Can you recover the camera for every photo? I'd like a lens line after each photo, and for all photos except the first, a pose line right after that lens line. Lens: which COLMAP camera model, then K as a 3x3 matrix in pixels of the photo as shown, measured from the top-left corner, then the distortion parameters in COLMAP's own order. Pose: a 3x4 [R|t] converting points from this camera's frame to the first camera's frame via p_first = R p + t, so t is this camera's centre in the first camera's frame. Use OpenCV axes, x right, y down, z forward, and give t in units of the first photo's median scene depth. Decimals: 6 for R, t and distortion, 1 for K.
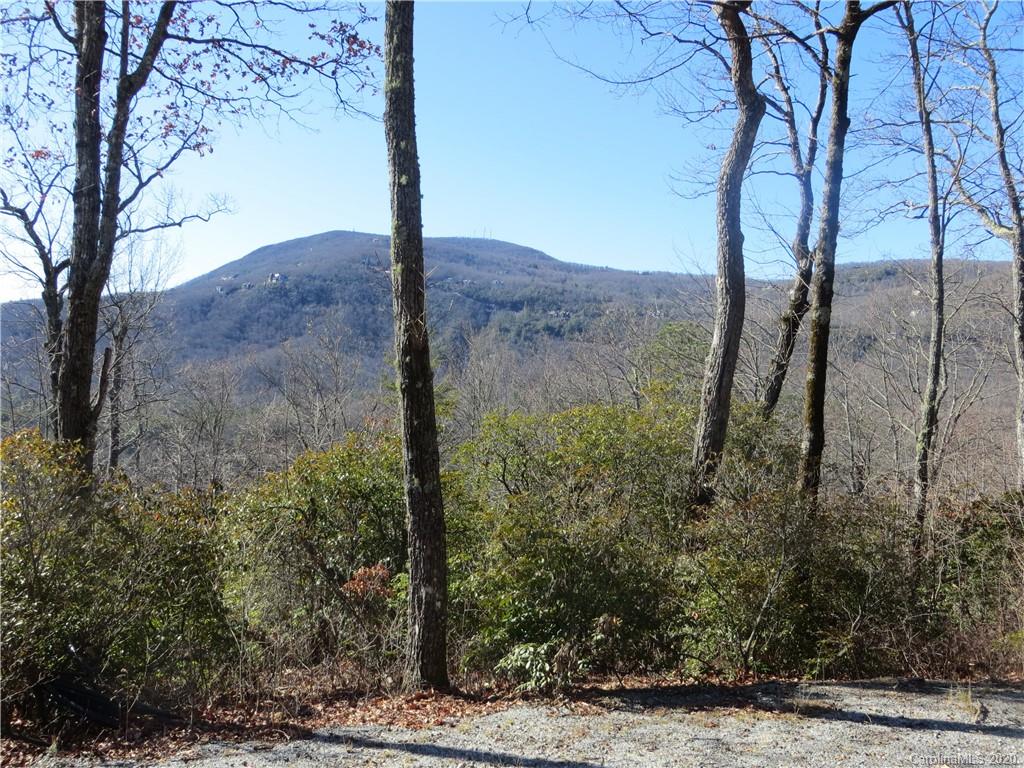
lens RADIAL K [[979.9, 0, 508.5], [0, 979.9, 383.6], [0, 0, 1]] dist [-0.026601, 0.000000]
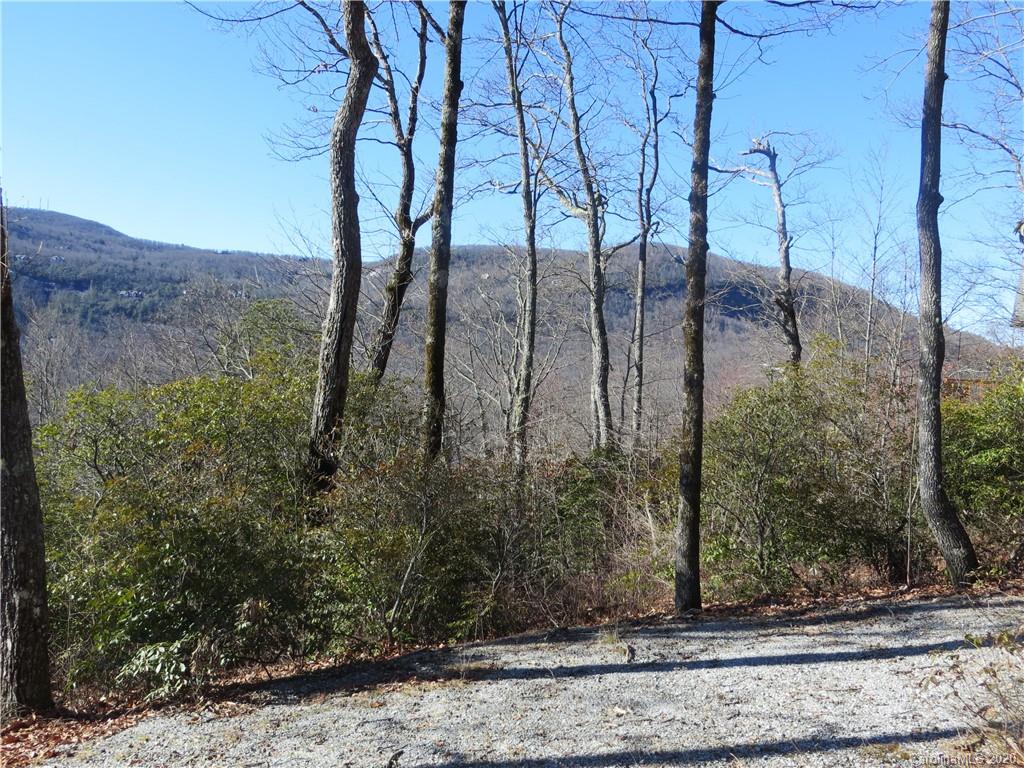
lens RADIAL K [[979.9, 0, 510.9], [0, 979.9, 382.5], [0, 0, 1]] dist [-0.026601, 0.000000]
pose [[0.911664, -0.027750, 0.409998, -0.025704], [0.020855, 0.999556, 0.021279, 0.016785], [-0.410407, -0.010849, 0.911838, 0.063665]]
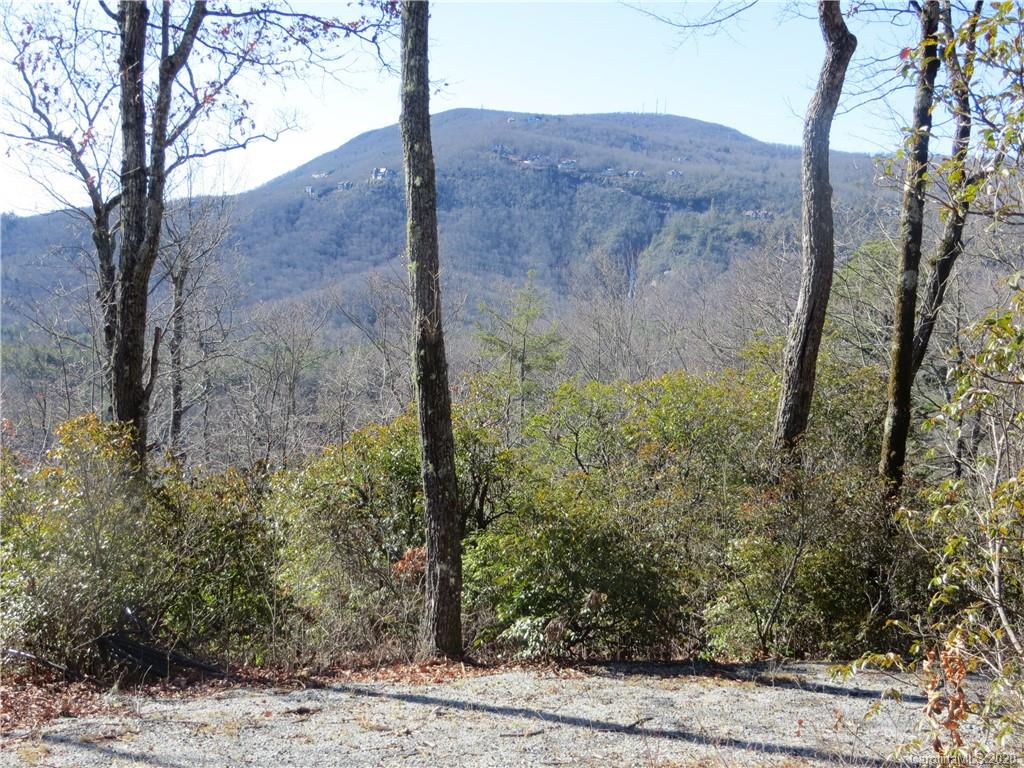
lens RADIAL K [[1328.0, 0, 513.8], [0, 1328.0, 384.8], [0, 0, 1]] dist [-0.041246, 0.000000]
pose [[0.990252, -0.002584, -0.139260, 0.133905], [0.010733, 0.998271, 0.057793, -0.048998], [0.138870, -0.058724, 0.988568, -0.283202]]
